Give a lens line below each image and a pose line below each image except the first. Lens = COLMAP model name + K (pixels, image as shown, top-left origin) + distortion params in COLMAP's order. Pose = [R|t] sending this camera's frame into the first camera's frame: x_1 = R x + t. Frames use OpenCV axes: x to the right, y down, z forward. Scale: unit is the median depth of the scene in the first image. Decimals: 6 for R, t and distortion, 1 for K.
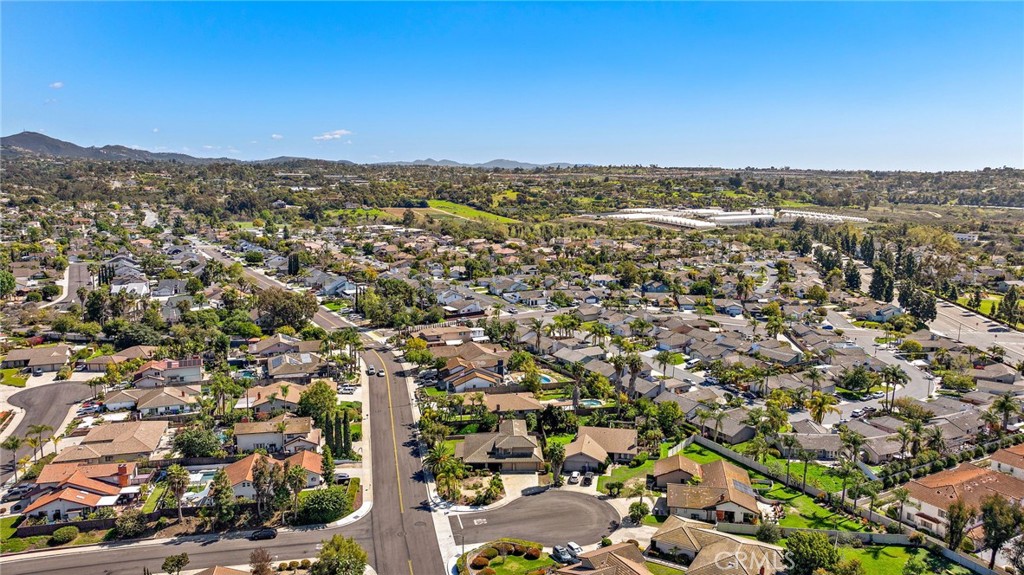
lens RADIAL K [[719.9, 0, 518.5], [0, 719.9, 290.1], [0, 0, 1]] dist [-0.024365, 0.015940]
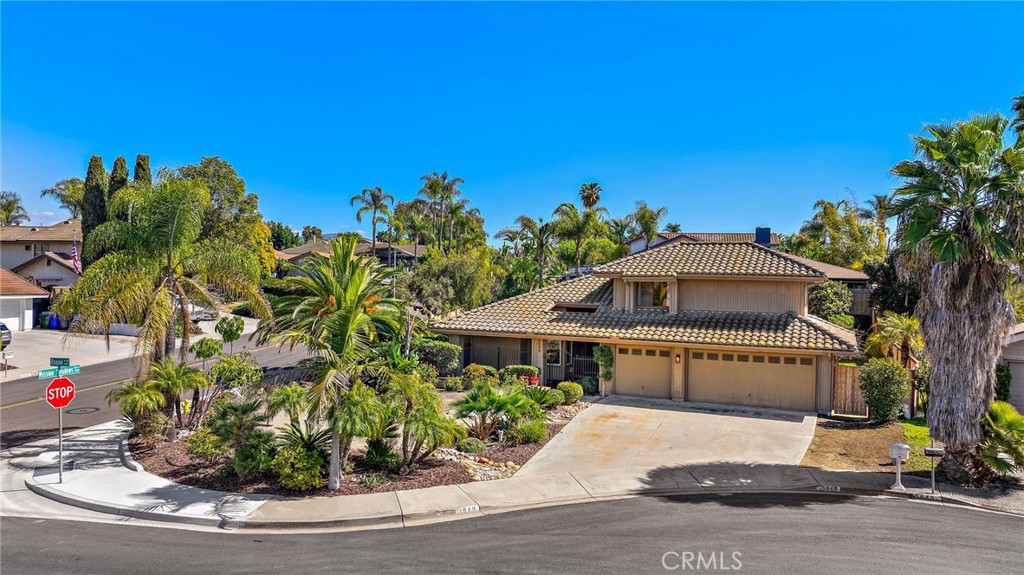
lens RADIAL K [[719.9, 0, 515.2], [0, 719.9, 277.1], [0, 0, 1]] dist [-0.024365, 0.015940]
pose [[0.893782, 0.010315, -0.448382, 0.037116], [-0.084706, 0.985626, -0.146174, 0.248357], [0.440429, 0.168629, 0.881809, 0.810515]]
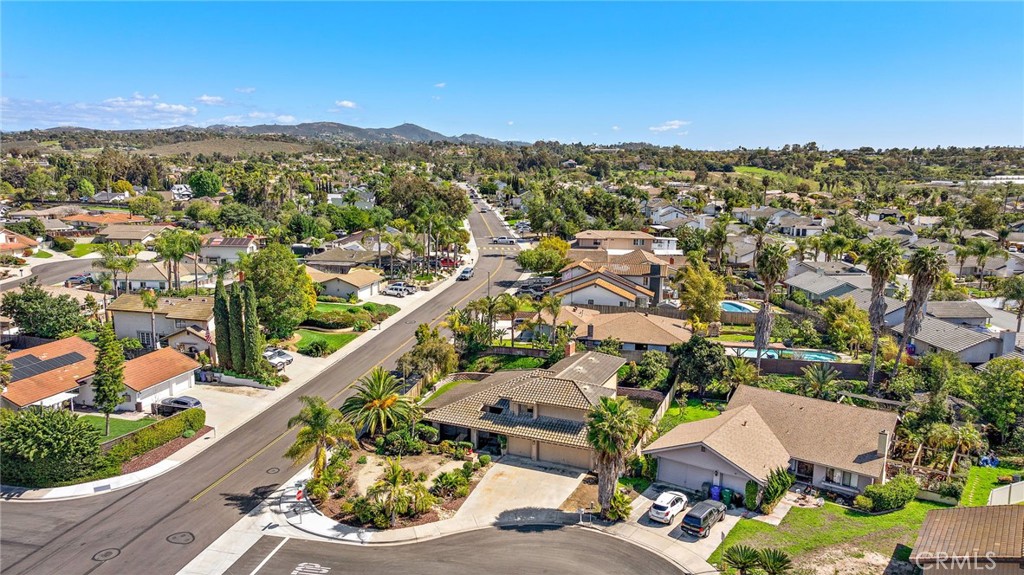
lens RADIAL K [[719.9, 0, 516.9], [0, 719.9, 283.3], [0, 0, 1]] dist [-0.024365, 0.015940]
pose [[0.898824, 0.077777, -0.431354, 0.150498], [-0.077314, 0.996833, 0.018638, 0.143793], [0.431438, 0.016597, 0.901990, 0.622413]]
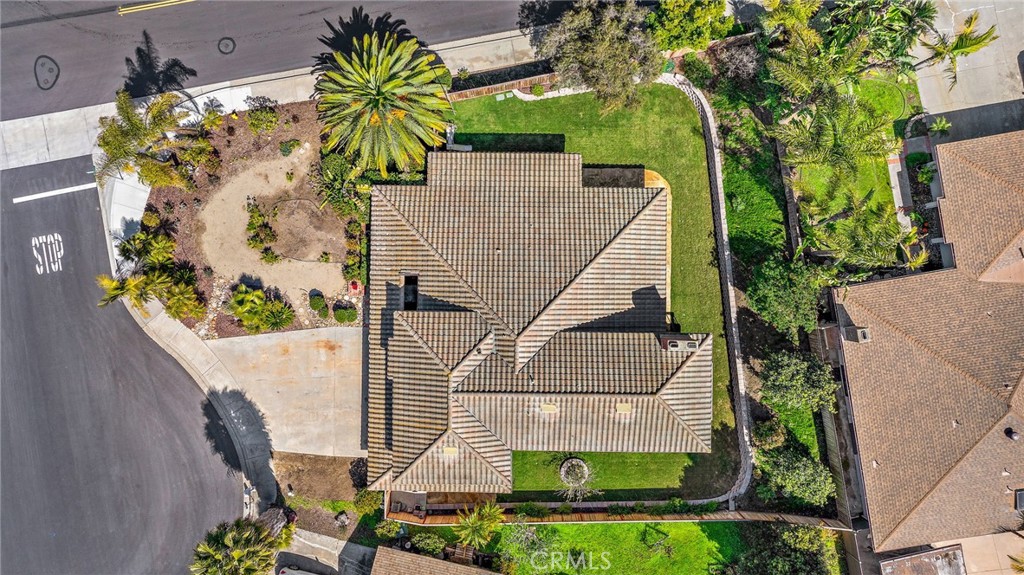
lens RADIAL K [[719.9, 0, 522.1], [0, 719.9, 283.2], [0, 0, 1]] dist [-0.024365, 0.015940]
pose [[-0.053411, 0.998563, -0.004301, -0.042805], [-0.166733, -0.004672, 0.985991, -0.032465], [0.984554, 0.053380, 0.166743, 0.992722]]
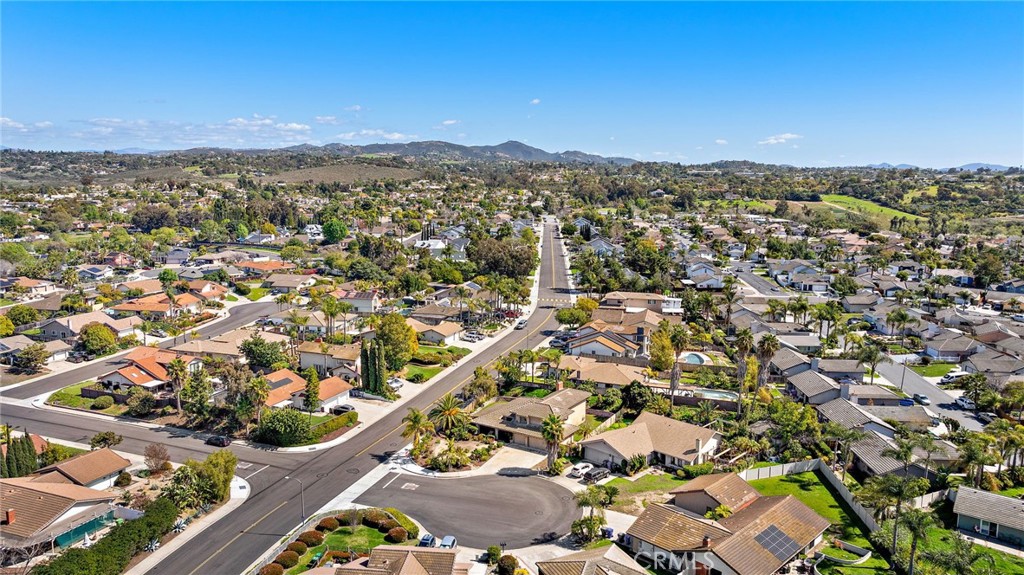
lens RADIAL K [[719.9, 0, 516.7], [0, 719.9, 287.9], [0, 0, 1]] dist [-0.024365, 0.015940]
pose [[0.827815, 0.088595, -0.553962, 0.393256], [-0.094661, 0.995352, 0.017730, 0.069102], [0.552958, 0.037761, 0.832353, 0.343062]]
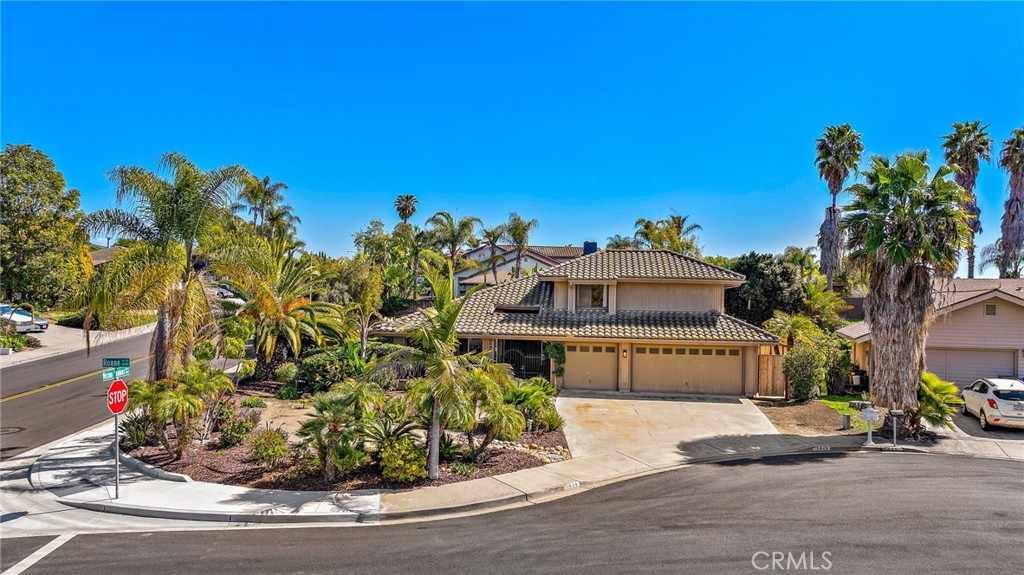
lens RADIAL K [[719.9, 0, 515.8], [0, 719.9, 280.0], [0, 0, 1]] dist [-0.024365, 0.015940]
pose [[0.988328, 0.009918, -0.152015, -0.006312], [-0.037687, 0.982778, -0.180908, 0.255796], [0.147603, 0.184526, 0.971681, 0.789141]]
